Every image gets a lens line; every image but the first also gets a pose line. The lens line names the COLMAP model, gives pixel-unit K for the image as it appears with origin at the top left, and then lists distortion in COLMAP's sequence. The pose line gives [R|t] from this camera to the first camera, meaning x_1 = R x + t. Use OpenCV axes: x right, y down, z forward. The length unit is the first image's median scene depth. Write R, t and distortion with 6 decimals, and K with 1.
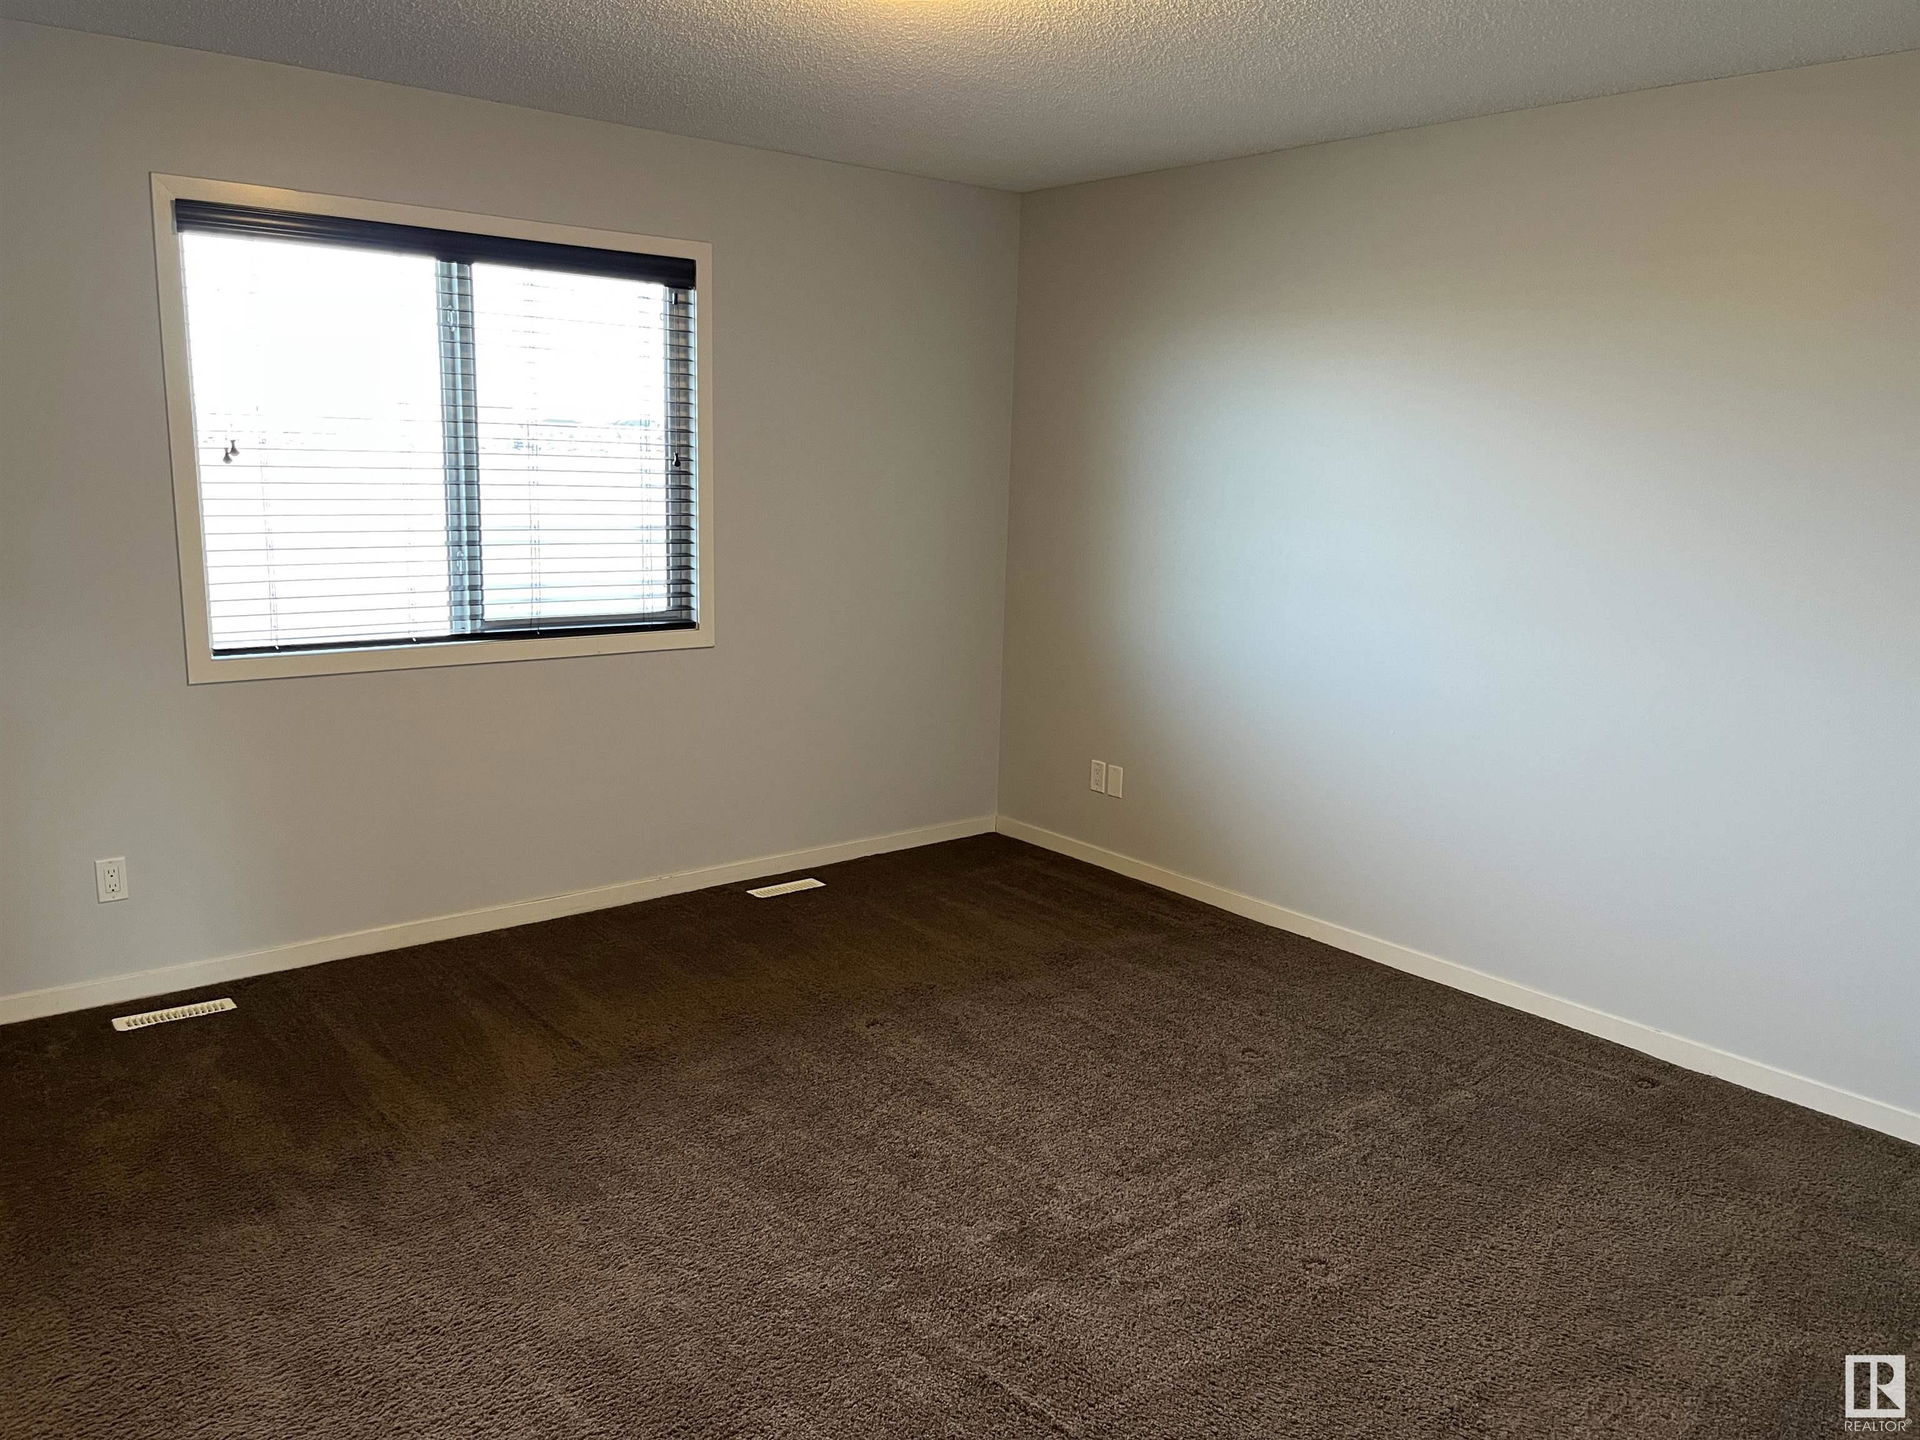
lens RADIAL K [[1445.4, 0, 949.3], [0, 1445.4, 723.3], [0, 0, 1]] dist [0.036598, -0.053433]
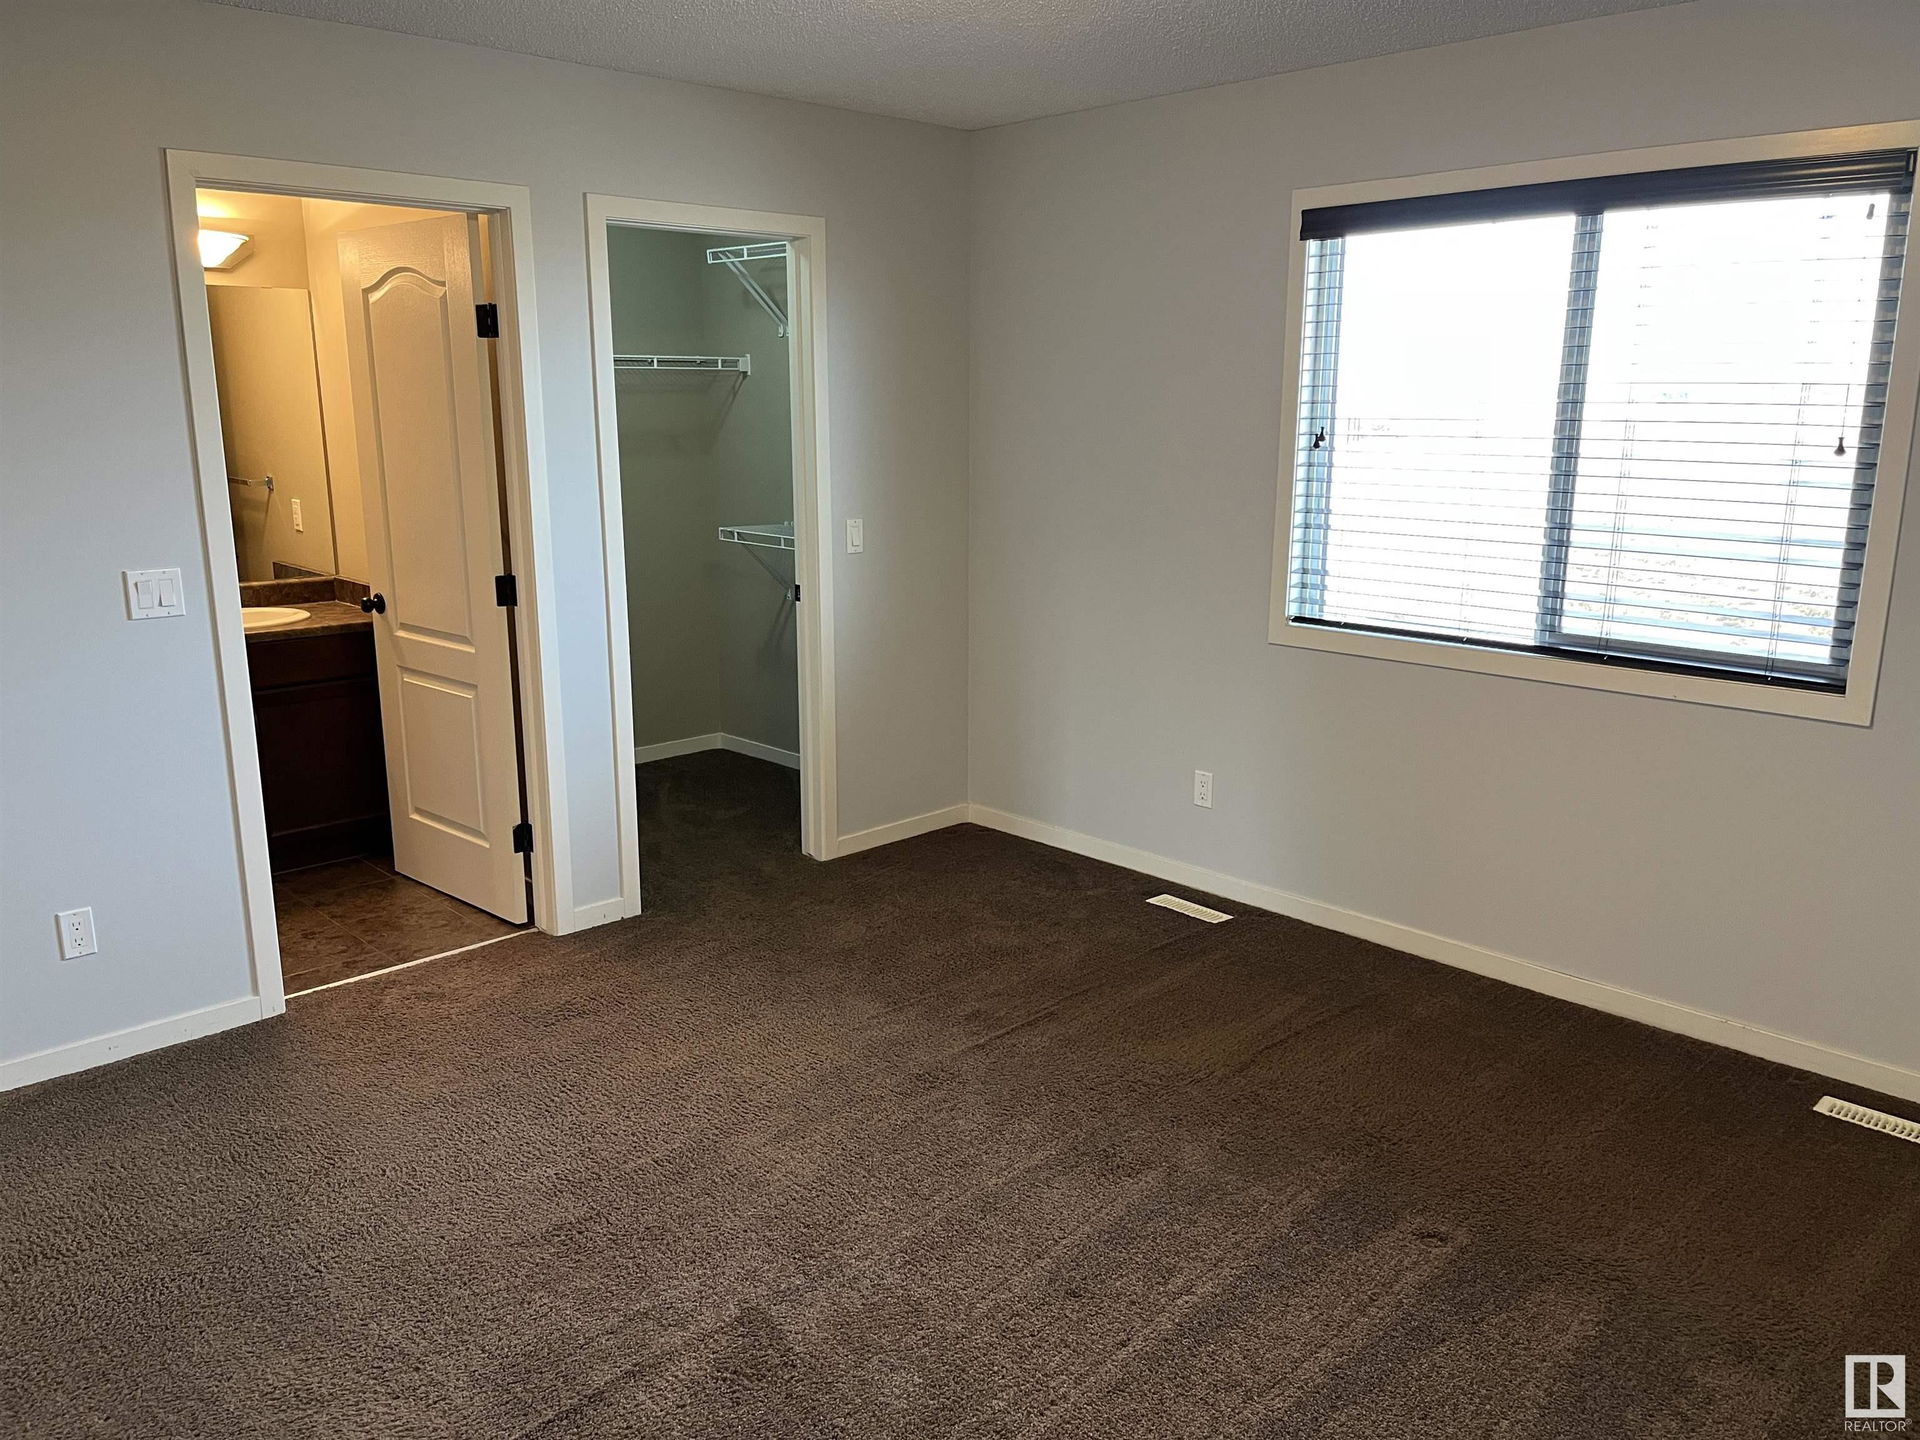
lens RADIAL K [[1445.4, 0, 947.1], [0, 1445.4, 720.7], [0, 0, 1]] dist [0.036598, -0.053433]
pose [[0.049916, 0.188529, -0.980798, 0.555785], [-0.180499, 0.967555, 0.176797, -0.115894], [0.982308, 0.168208, 0.082325, 0.627578]]
